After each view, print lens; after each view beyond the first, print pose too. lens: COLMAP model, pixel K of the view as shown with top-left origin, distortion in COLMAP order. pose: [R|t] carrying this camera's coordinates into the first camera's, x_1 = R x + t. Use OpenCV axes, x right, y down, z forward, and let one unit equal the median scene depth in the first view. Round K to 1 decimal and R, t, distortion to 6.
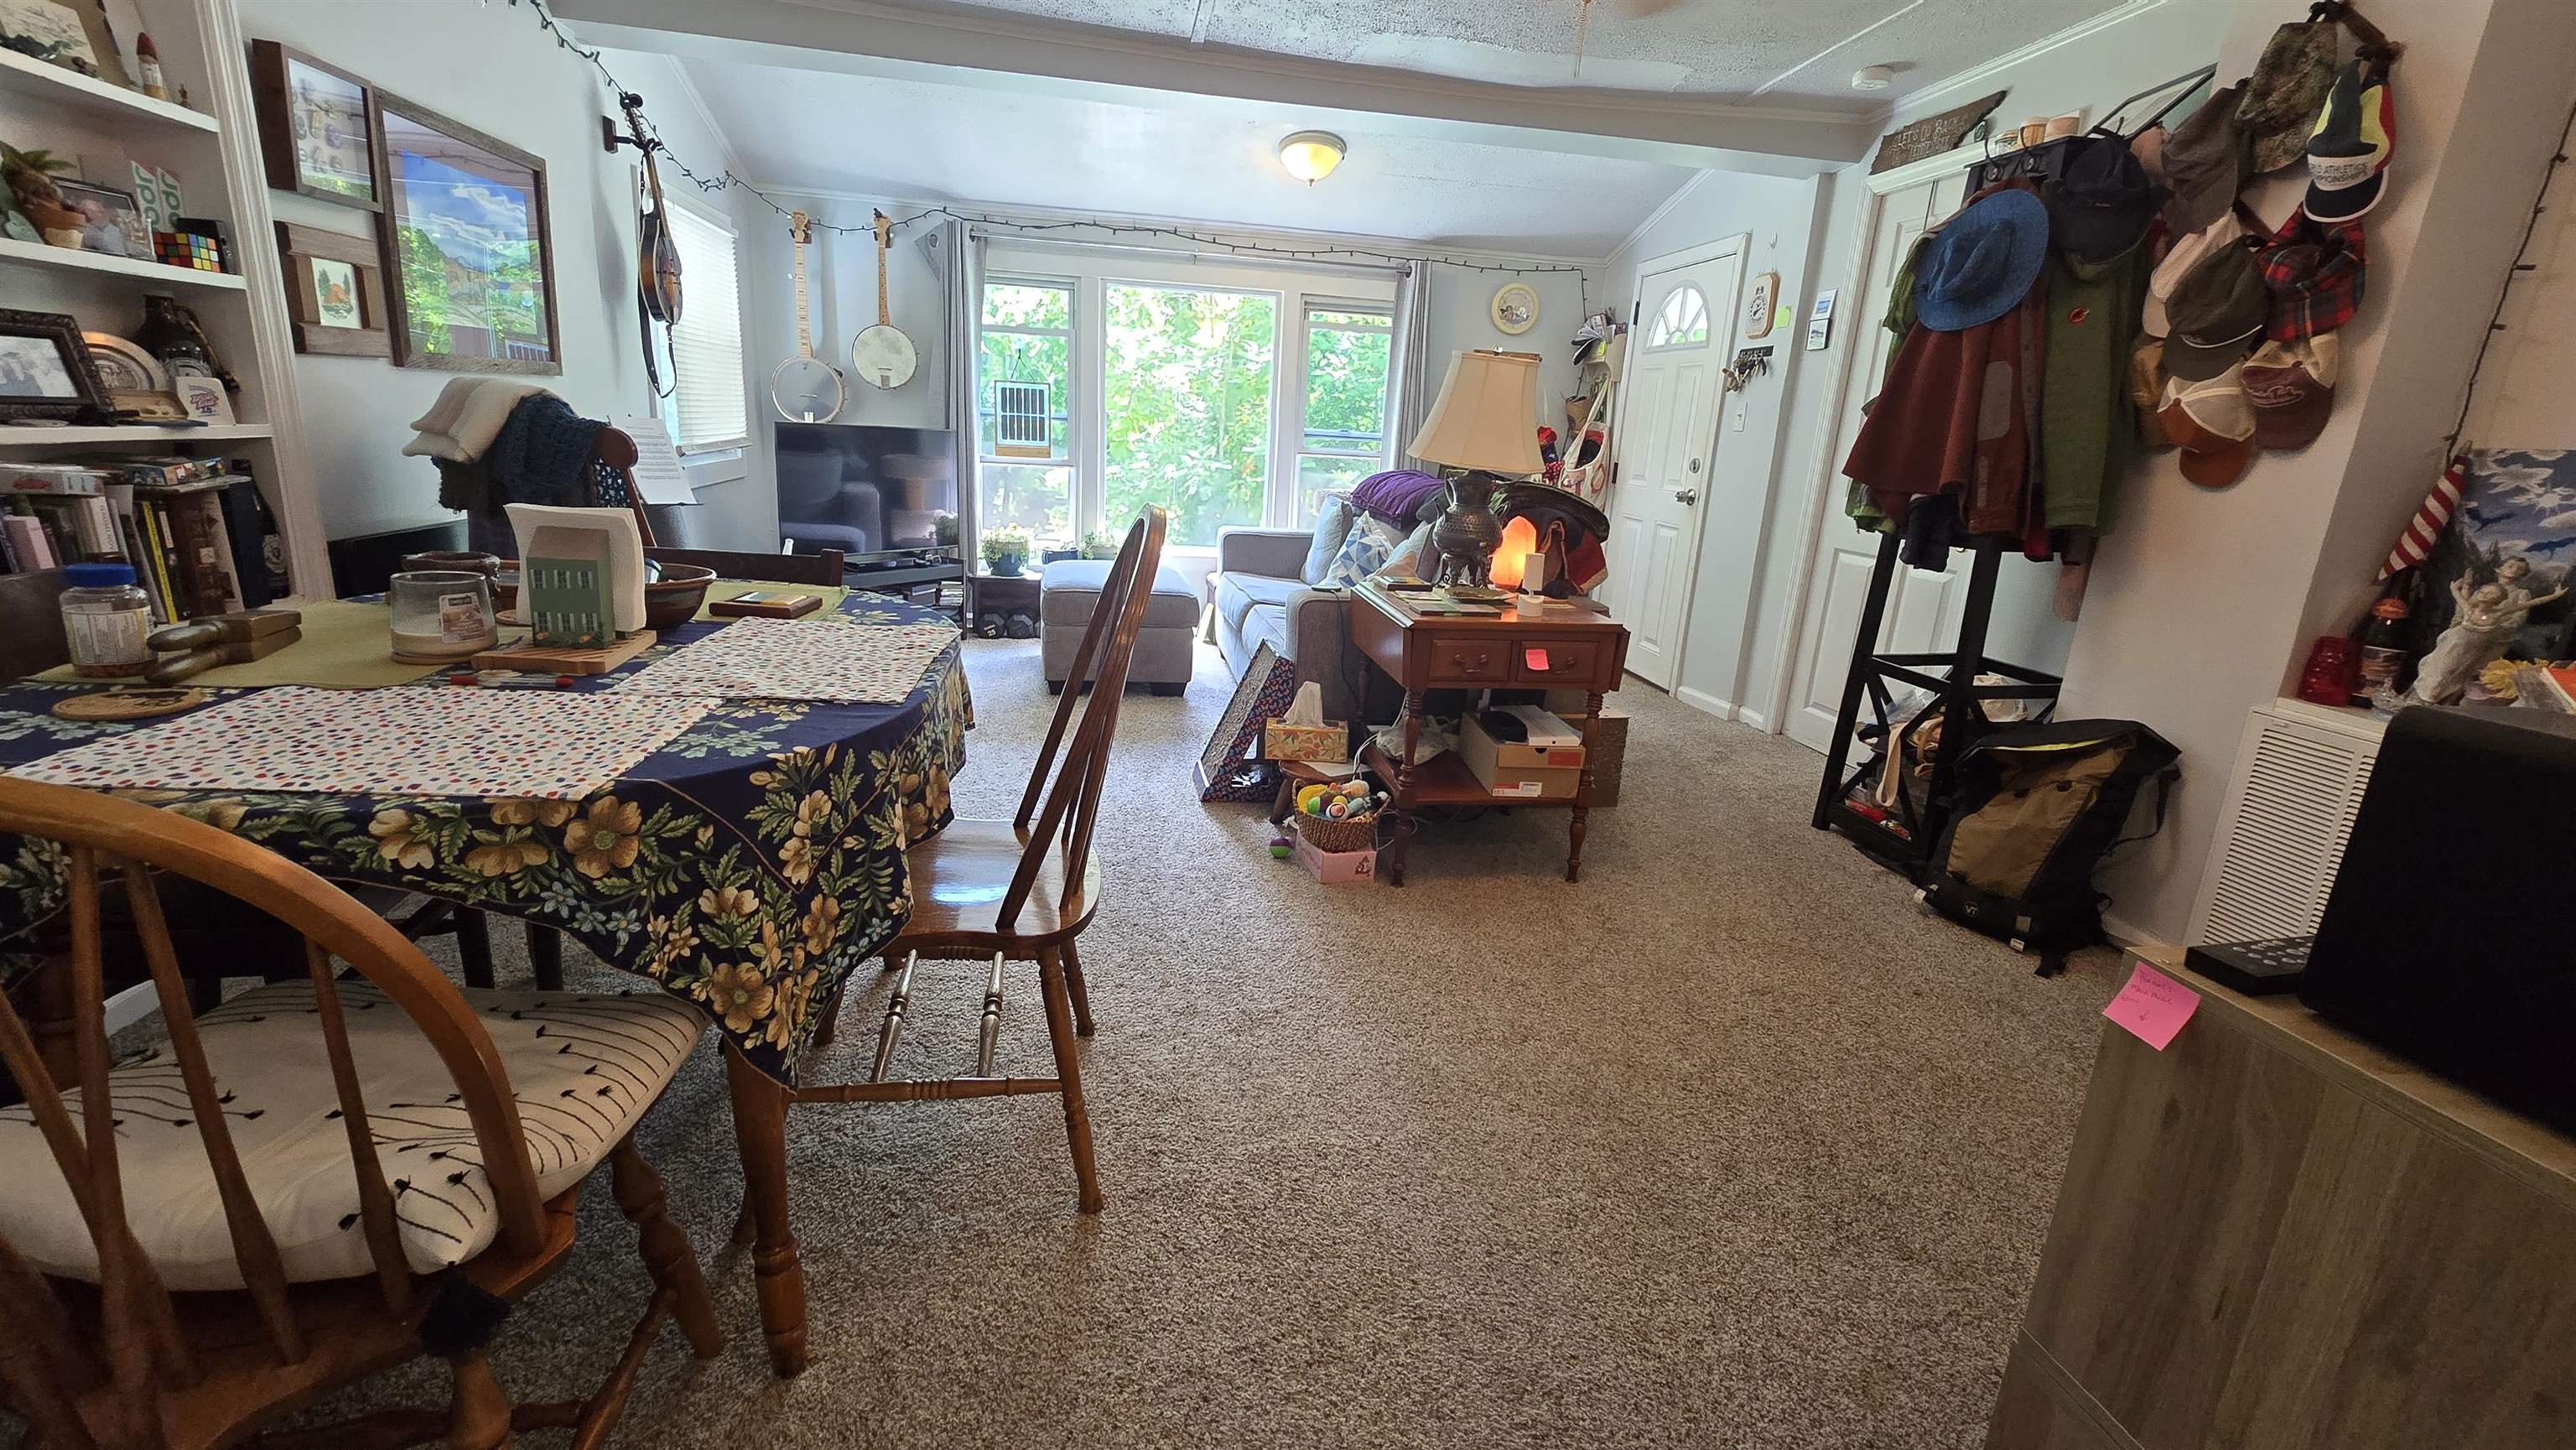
lens RADIAL K [[1079.4, 0, 1288.0], [0, 1079.4, 725.0], [0, 0, 1]] dist [0.000940, 0.001243]
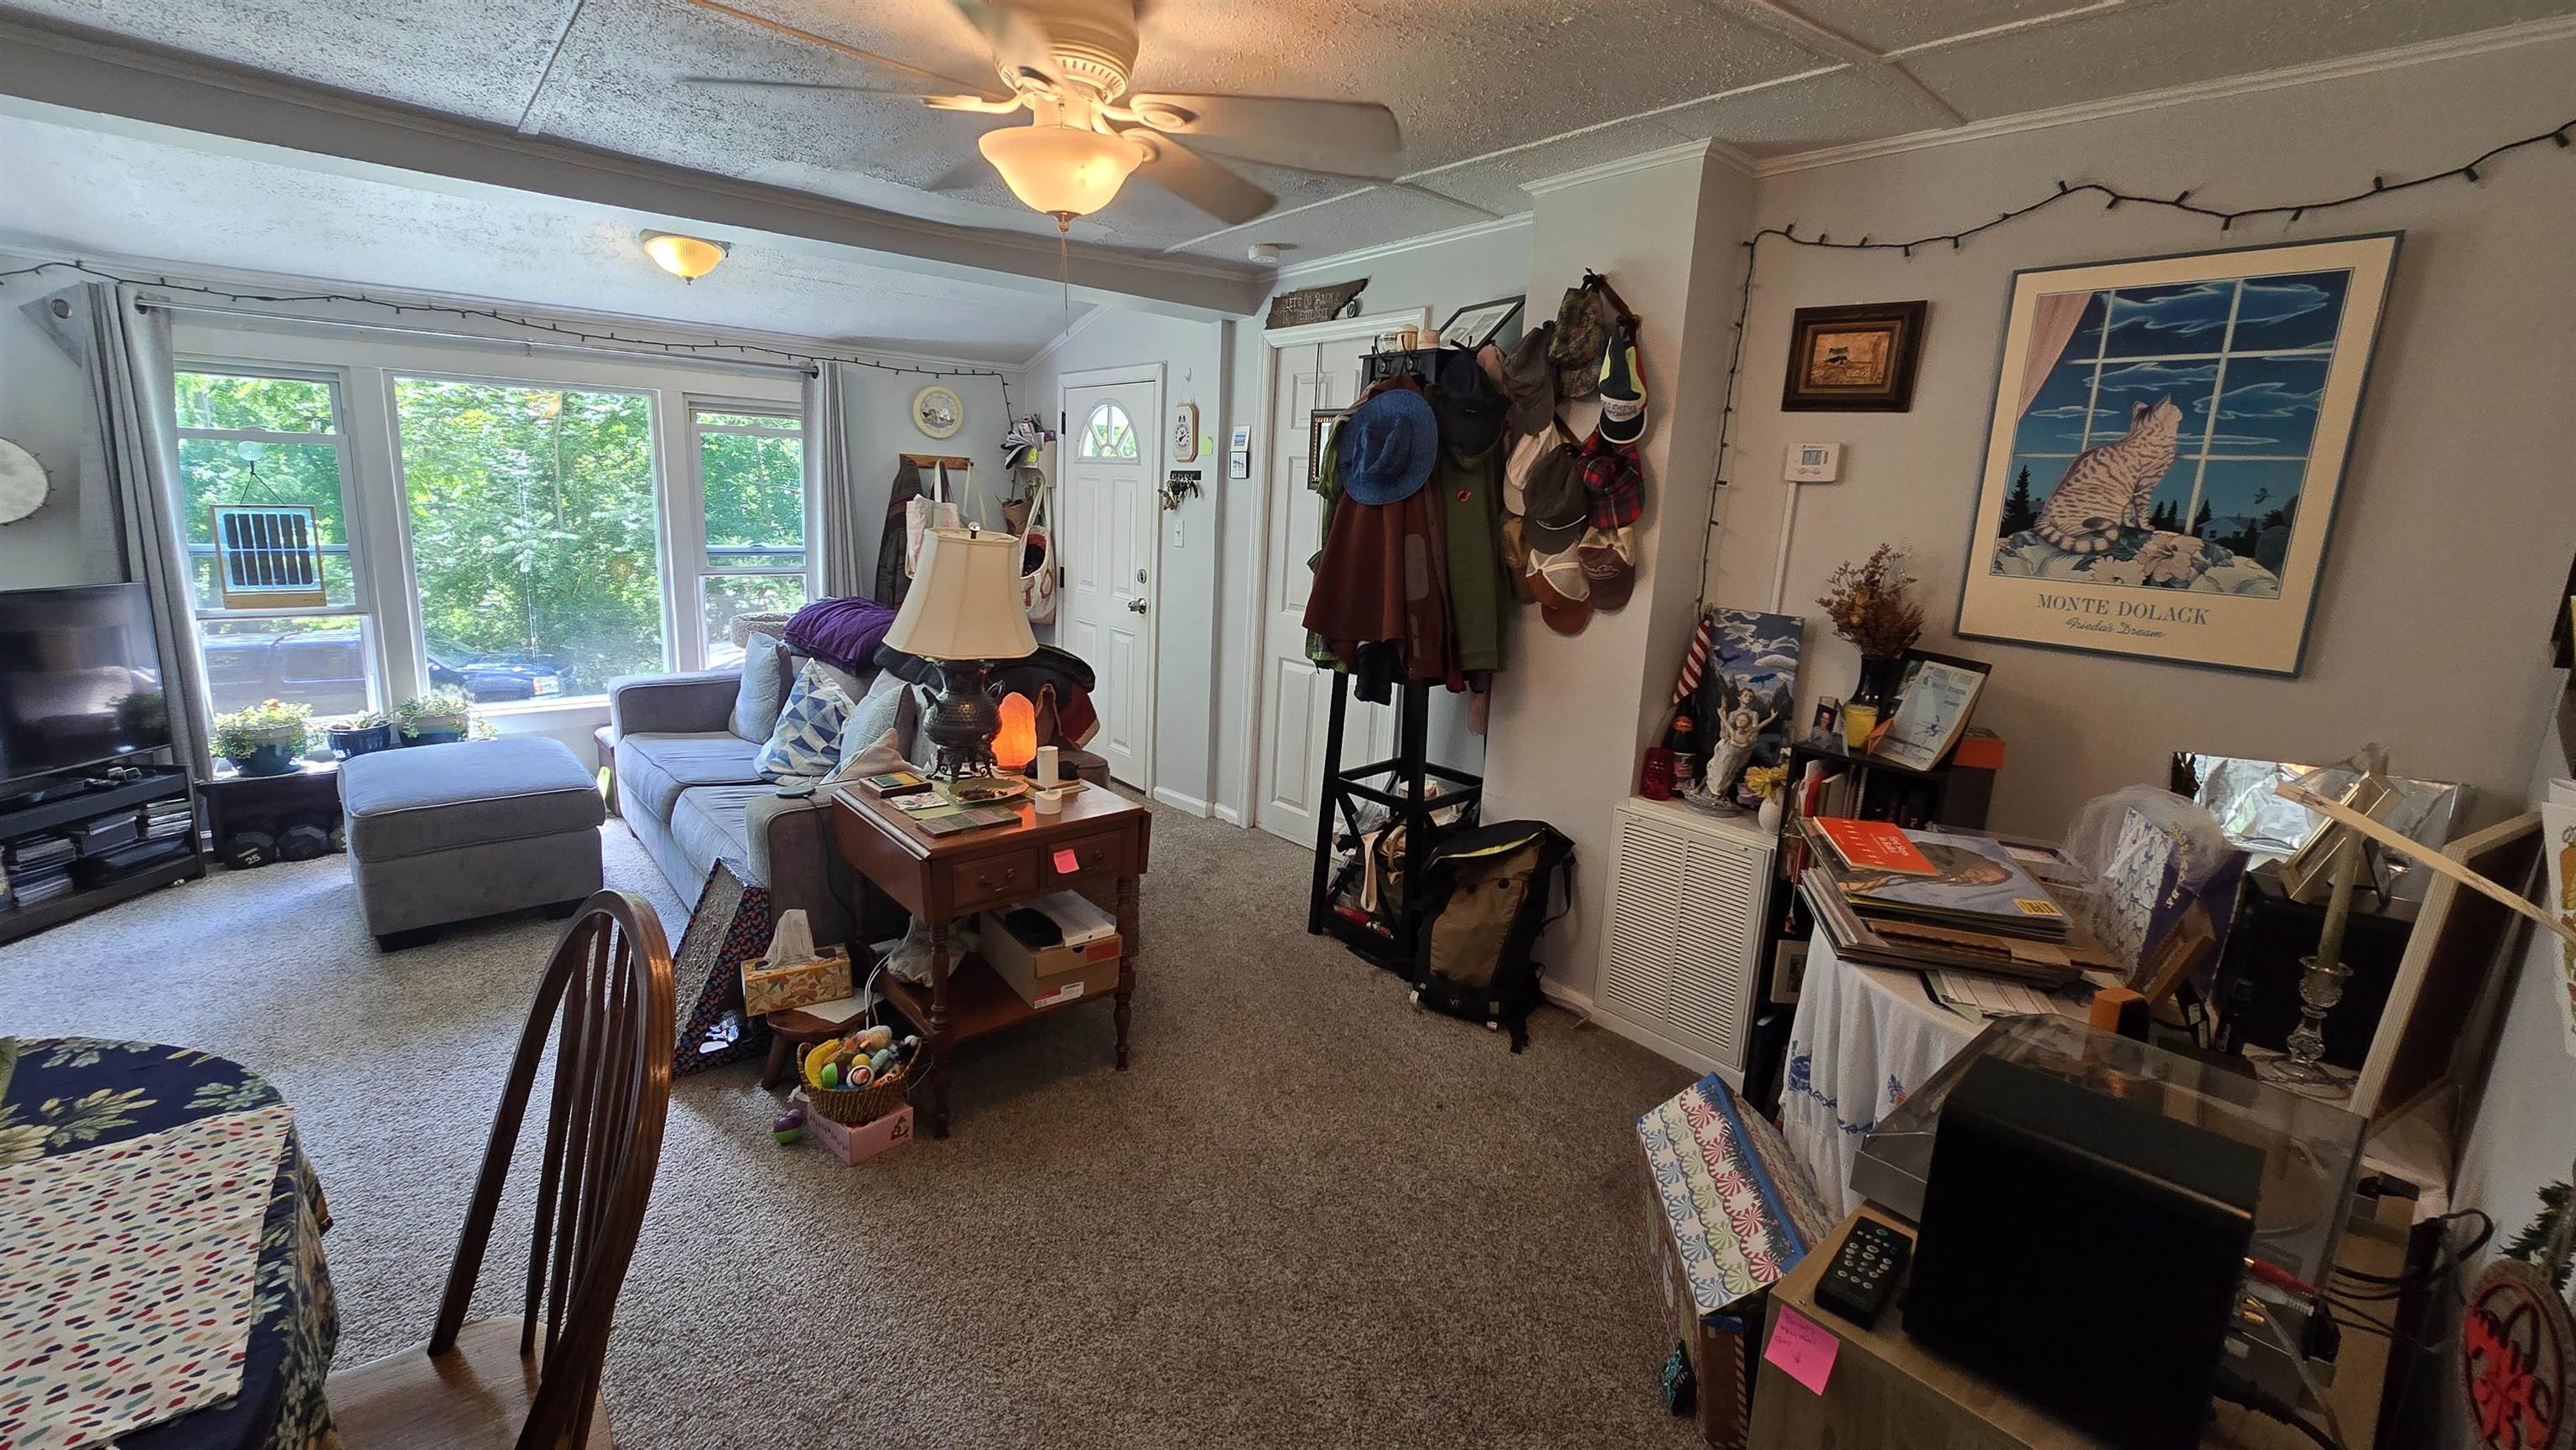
lens RADIAL K [[1062.2, 0, 1287.0], [0, 1062.2, 698.7], [0, 0, 1]] dist [-0.004777, 0.000506]
pose [[0.854634, -0.116203, 0.506062, -0.053318], [0.132500, 0.991176, 0.003831, -0.166201], [-0.502041, 0.063779, 0.862489, 0.084481]]
